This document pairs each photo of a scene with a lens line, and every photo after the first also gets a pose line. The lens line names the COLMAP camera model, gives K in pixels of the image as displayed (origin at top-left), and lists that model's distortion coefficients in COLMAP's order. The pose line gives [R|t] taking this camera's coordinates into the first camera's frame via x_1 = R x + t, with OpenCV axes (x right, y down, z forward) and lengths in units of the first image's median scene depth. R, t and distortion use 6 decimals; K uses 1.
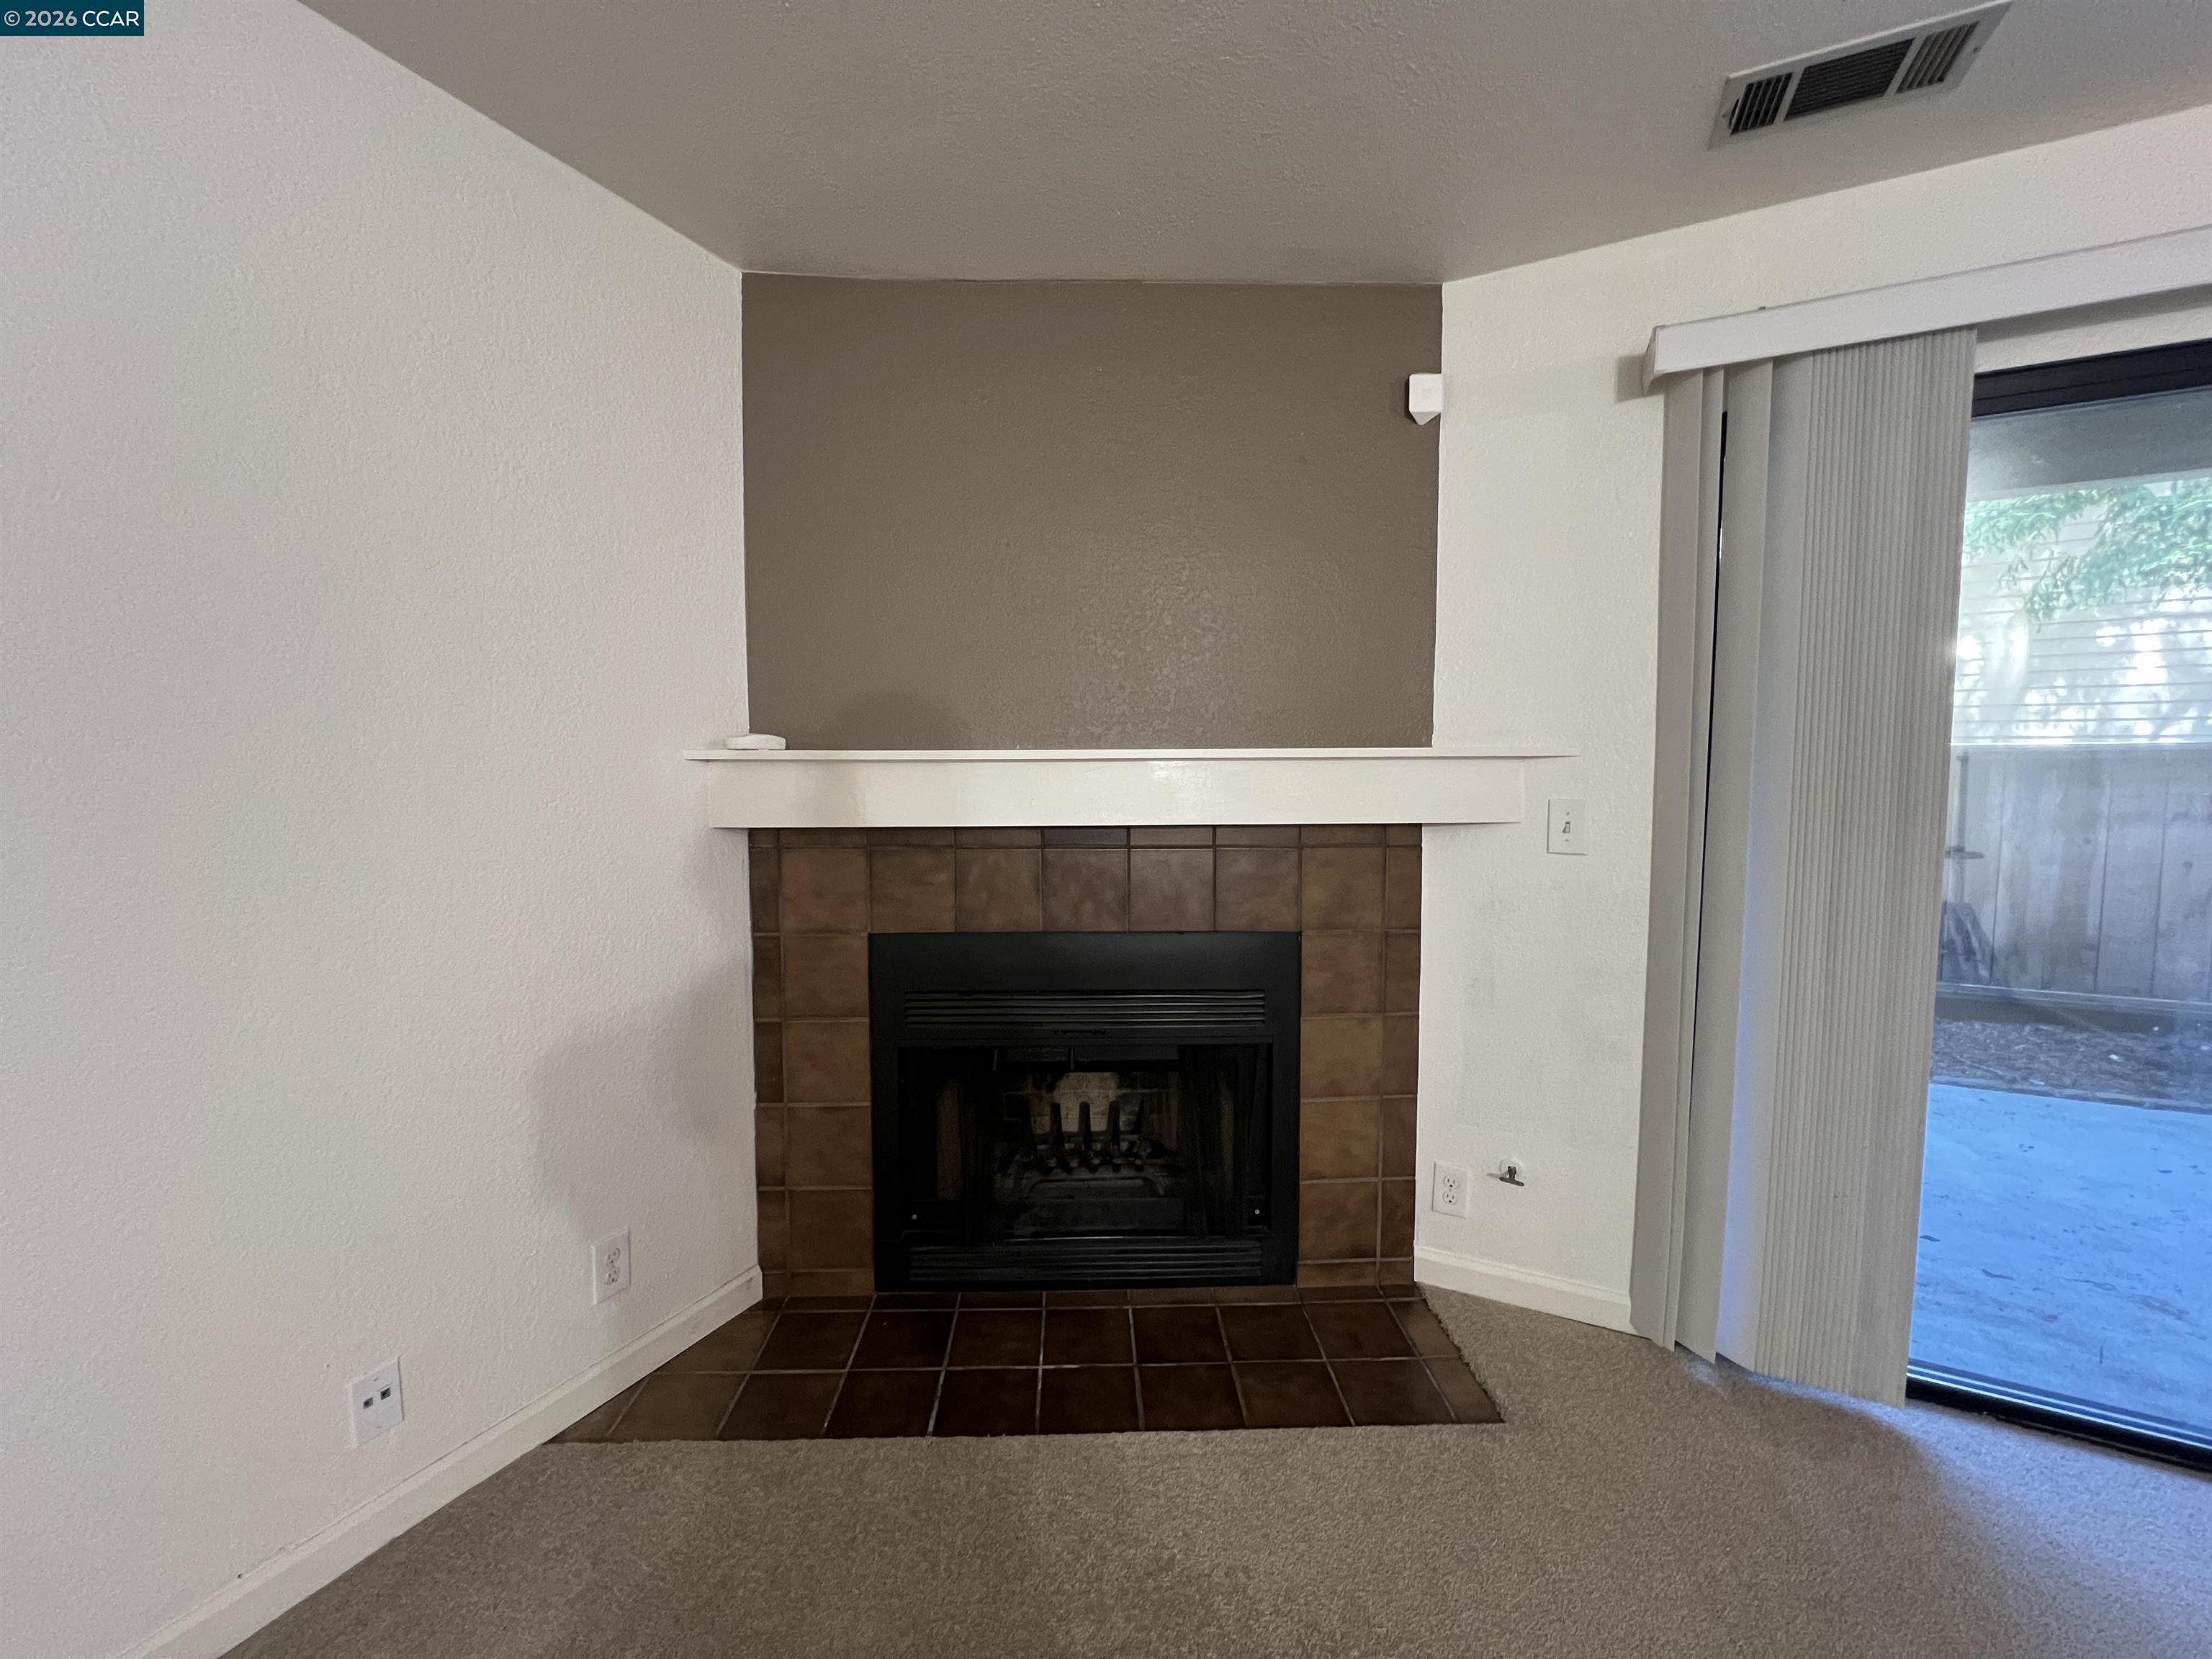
lens RADIAL K [[884.0, 0, 1092.3], [0, 884.0, 828.0], [0, 0, 1]] dist [-0.000032, 0.000469]
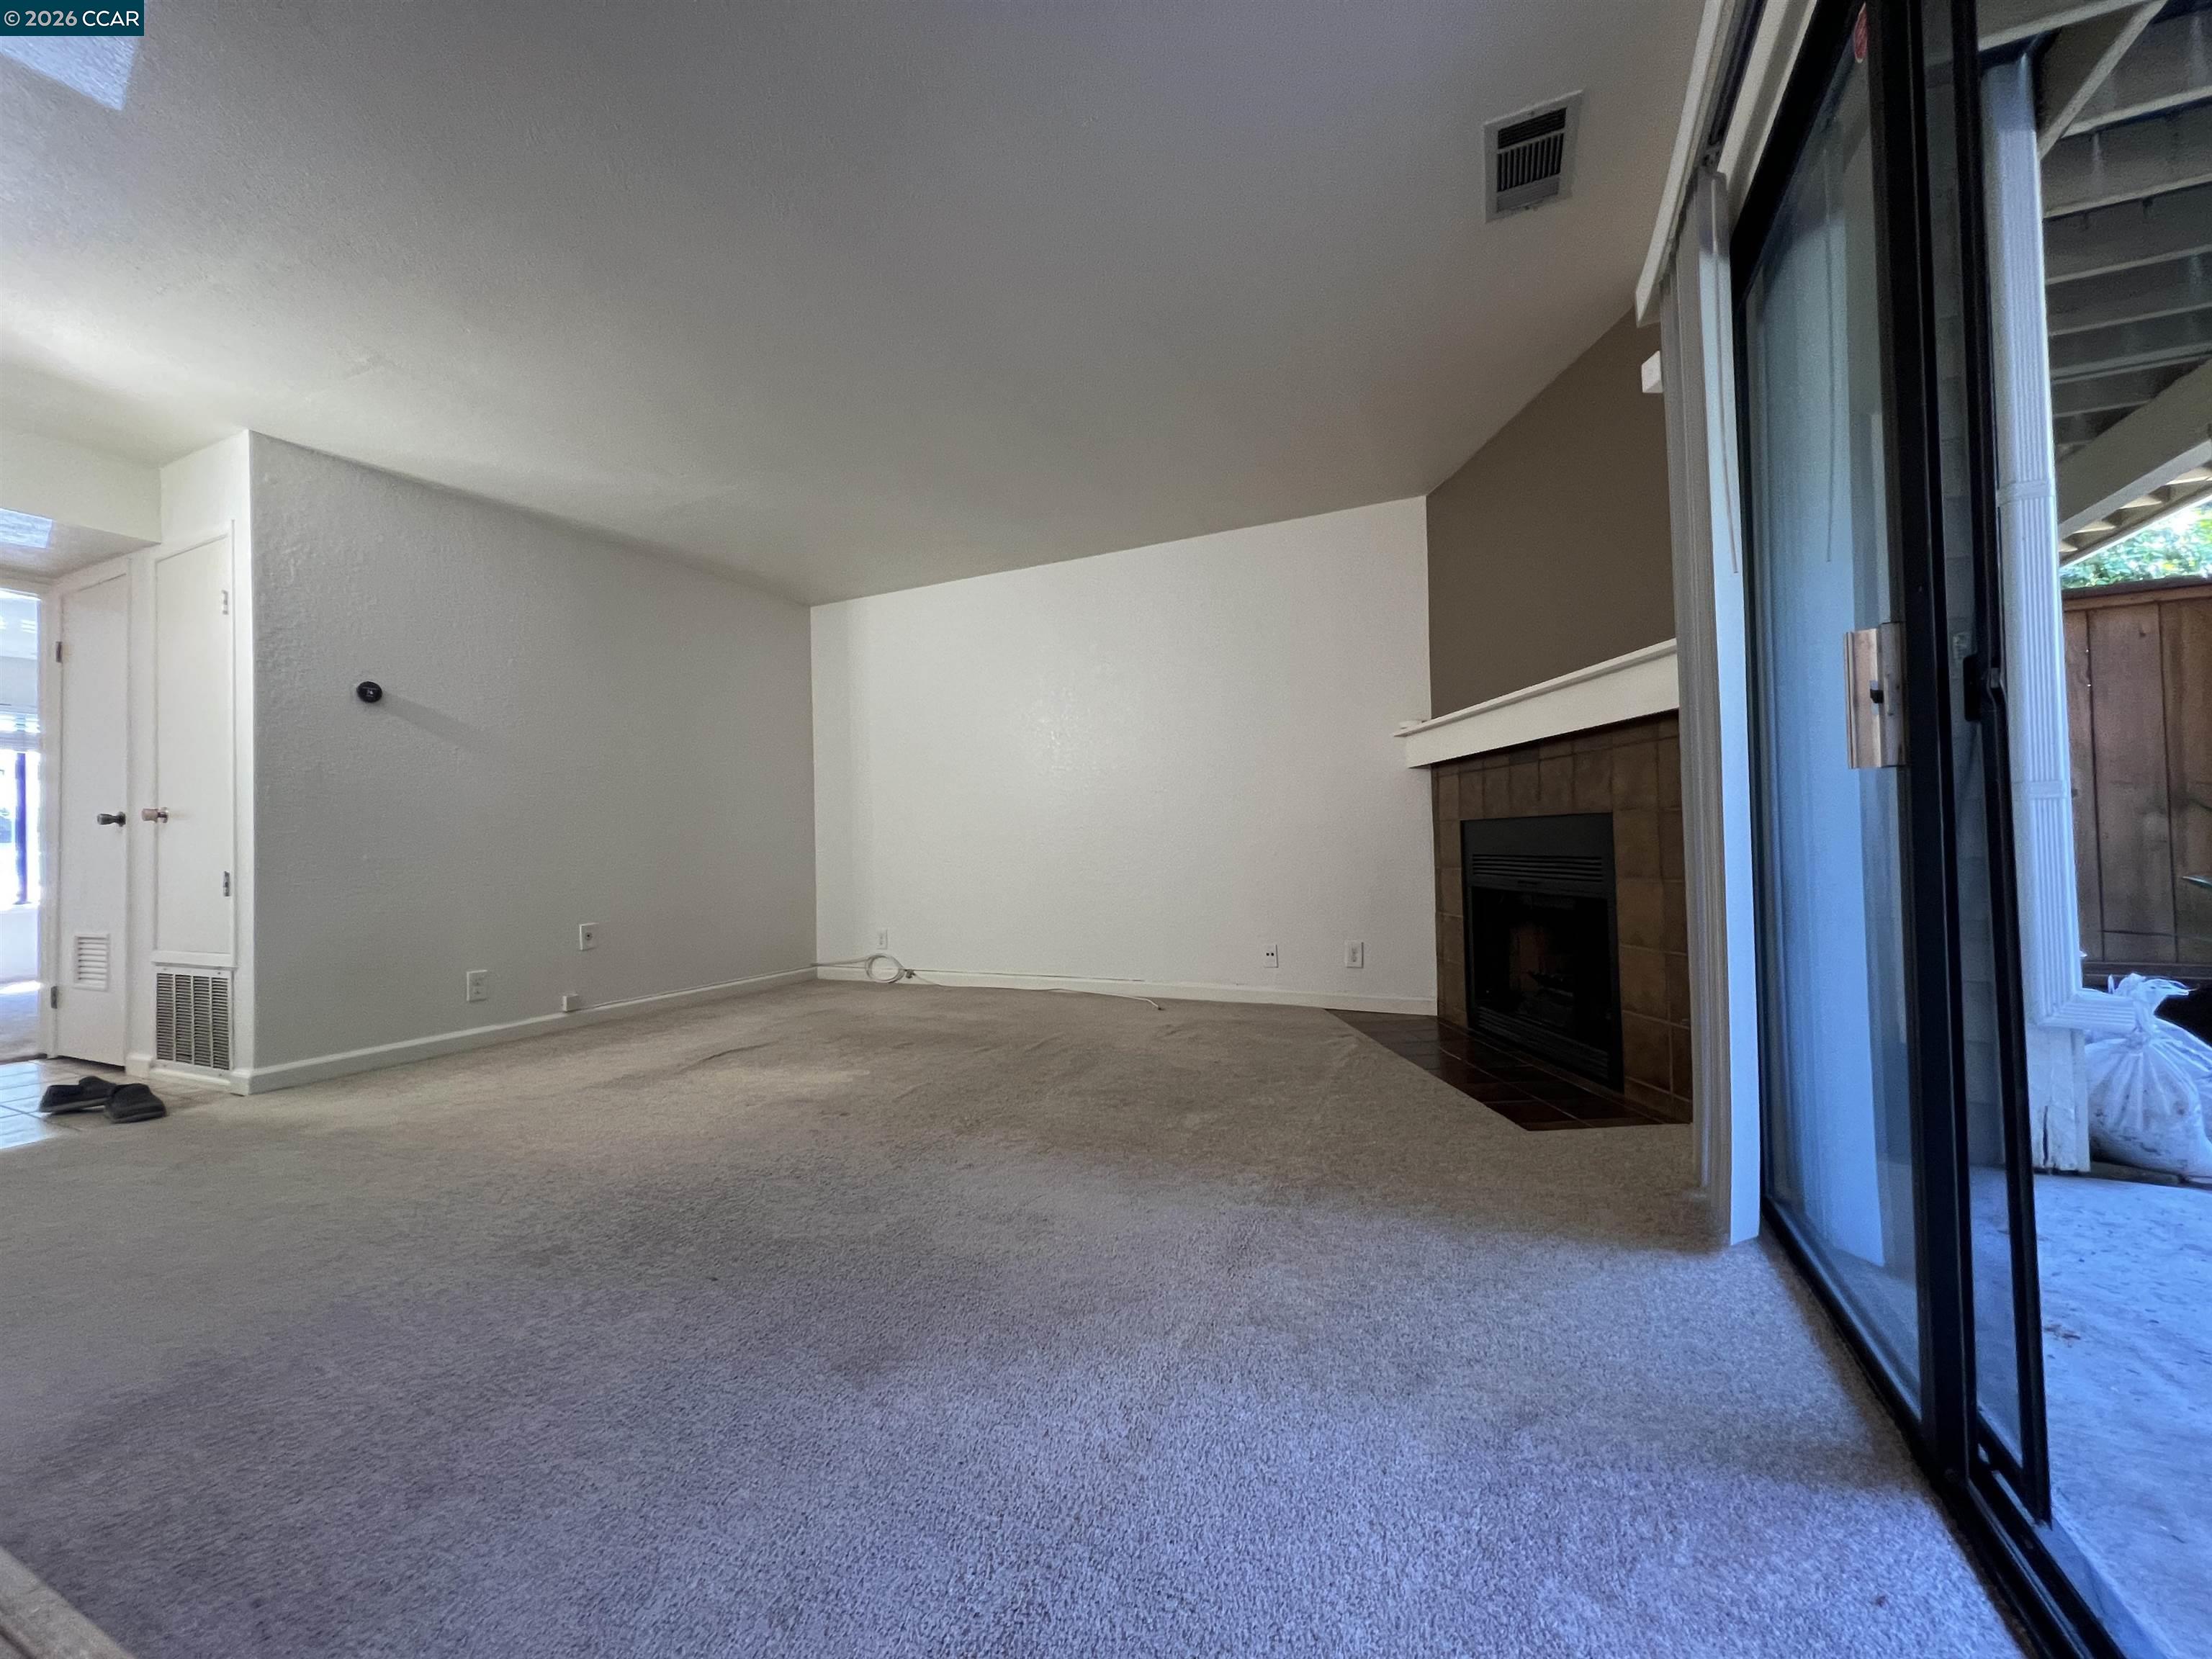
lens RADIAL K [[884.0, 0, 1100.9], [0, 884.0, 822.5], [0, 0, 1]] dist [-0.000032, 0.000469]
pose [[0.032111, -0.022500, -0.999231, 1.520627], [-0.041175, 0.998868, -0.023815, 0.194913], [0.998636, 0.041908, 0.031148, 0.203790]]
